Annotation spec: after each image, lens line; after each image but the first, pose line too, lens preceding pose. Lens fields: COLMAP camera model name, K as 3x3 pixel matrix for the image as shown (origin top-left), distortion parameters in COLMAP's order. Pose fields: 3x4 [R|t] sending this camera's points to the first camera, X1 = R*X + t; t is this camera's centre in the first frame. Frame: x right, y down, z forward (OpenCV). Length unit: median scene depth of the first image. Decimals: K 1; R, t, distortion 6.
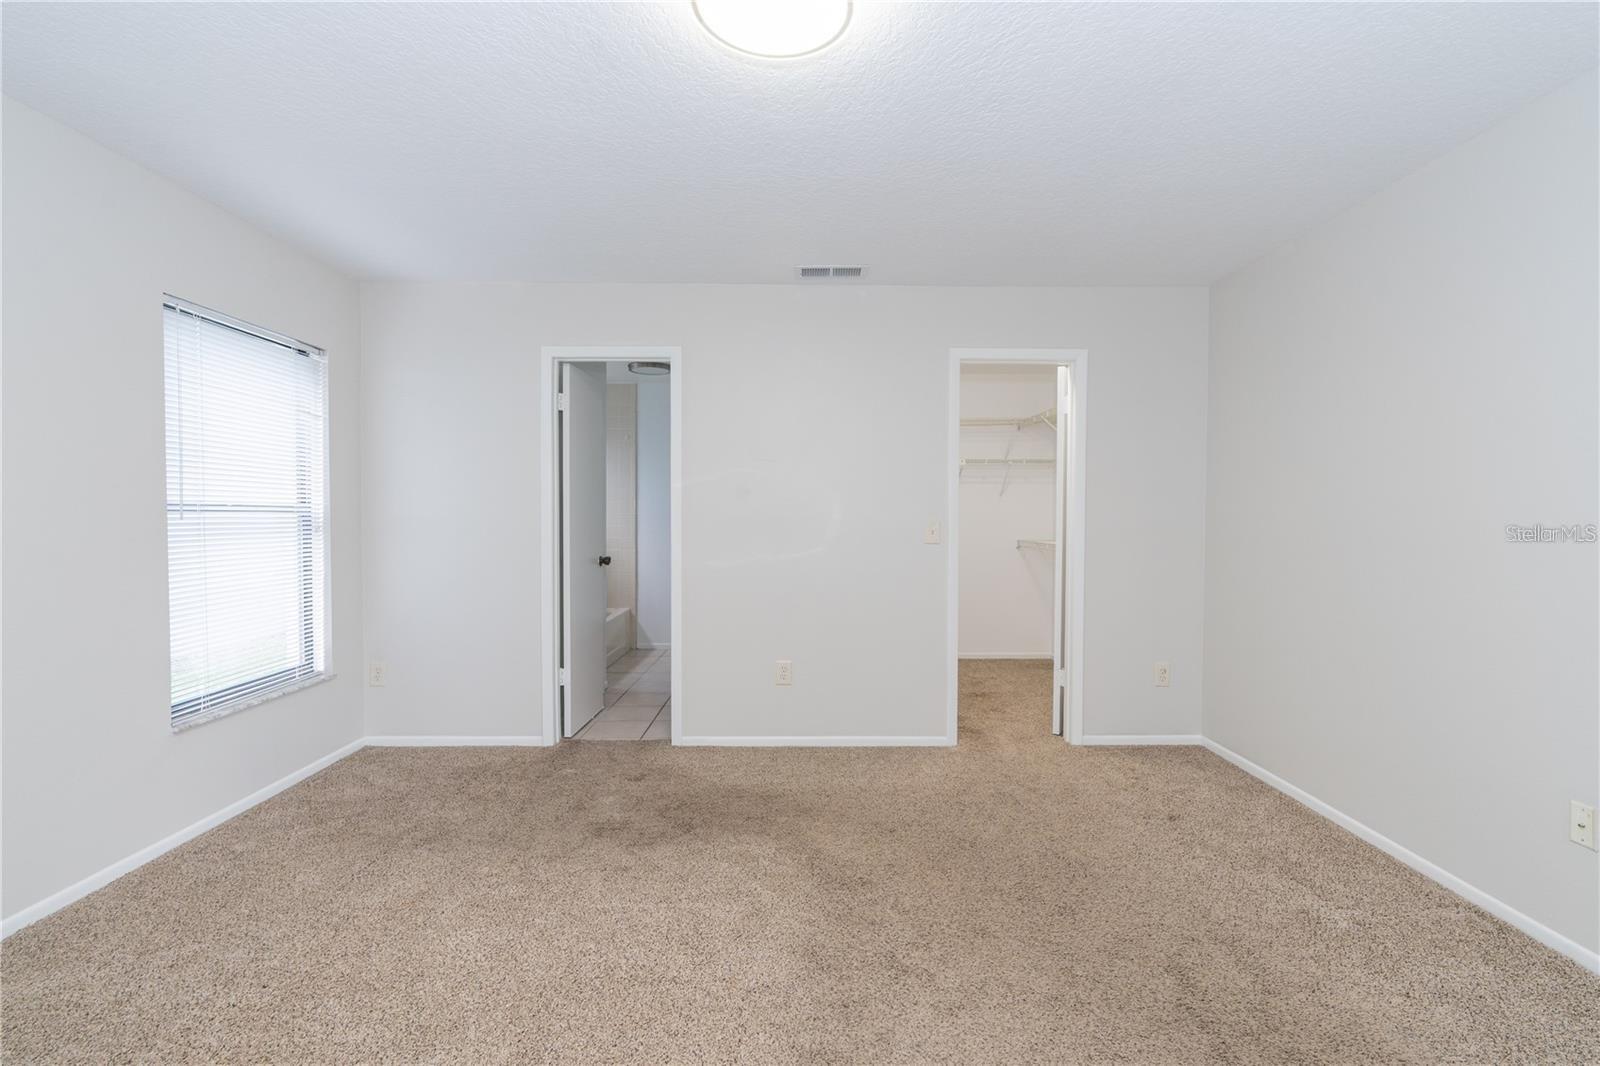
lens RADIAL K [[729.4, 0, 800.6], [0, 729.4, 552.3], [0, 0, 1]] dist [-0.009423, 0.000145]
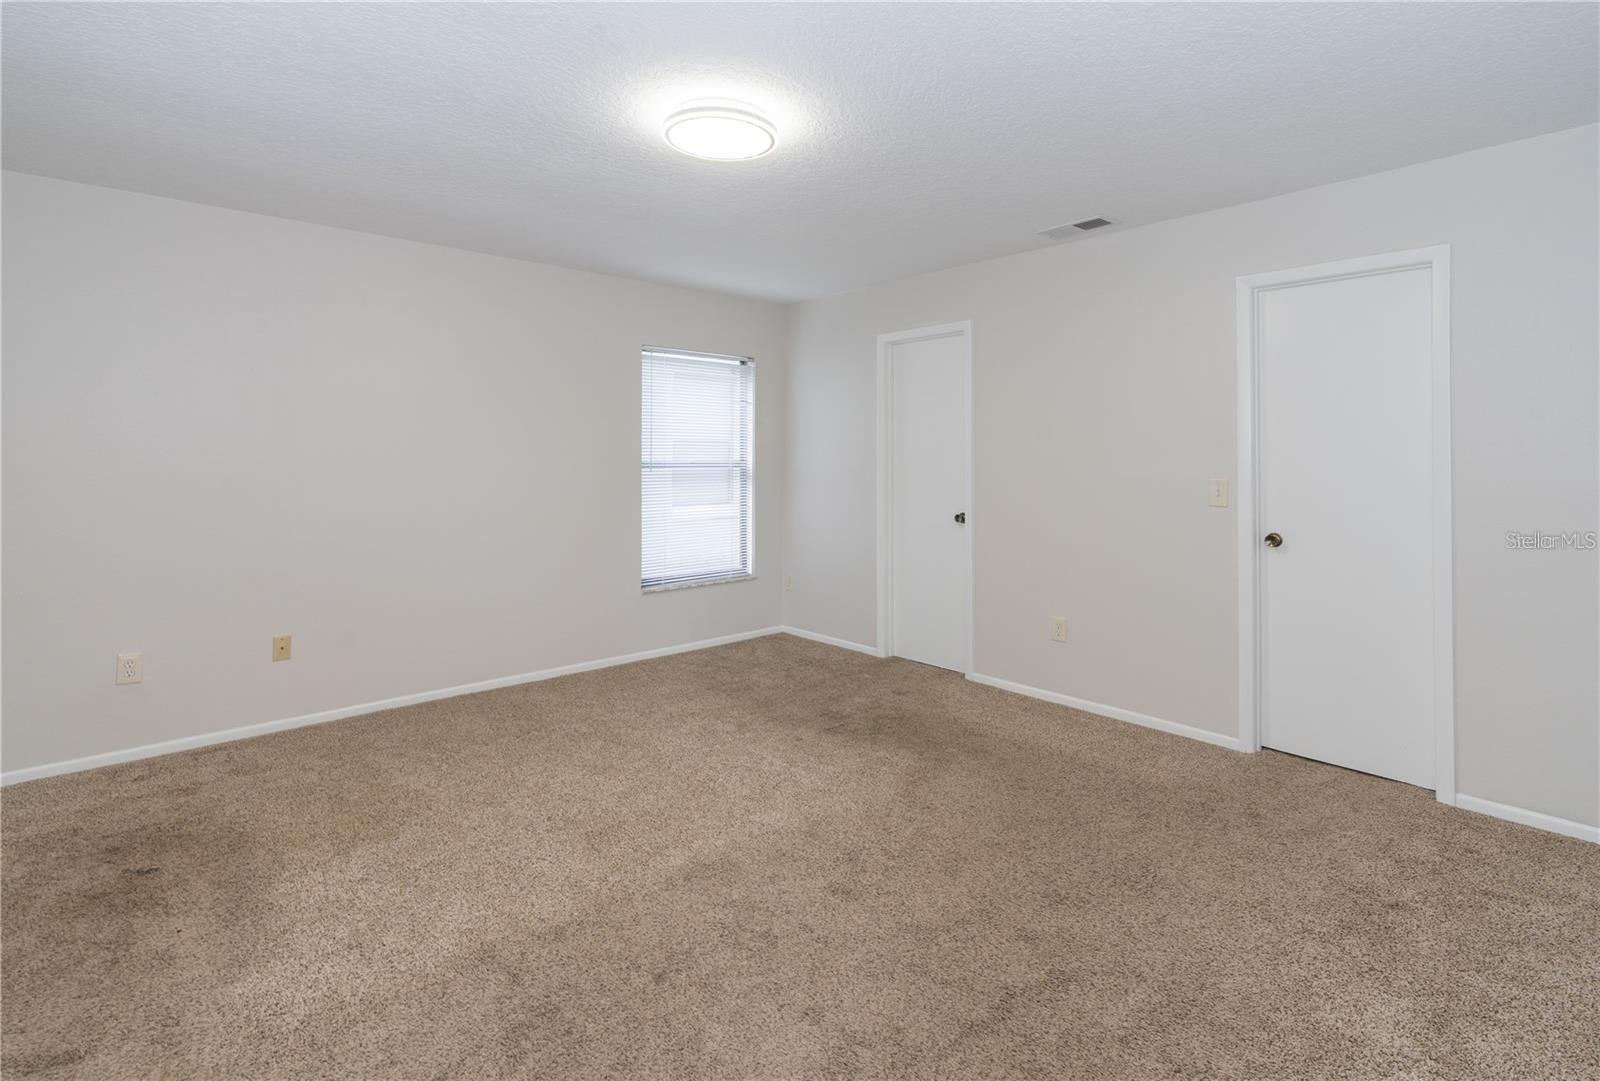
lens RADIAL K [[755.6, 0, 815.8], [0, 755.6, 480.8], [0, 0, 1]] dist [0.000959, 0.000572]
pose [[0.671438, 0.019290, -0.740809, 0.657260], [-0.038854, 0.999203, -0.009198, -0.020043], [0.740041, 0.034959, 0.671652, 0.067507]]
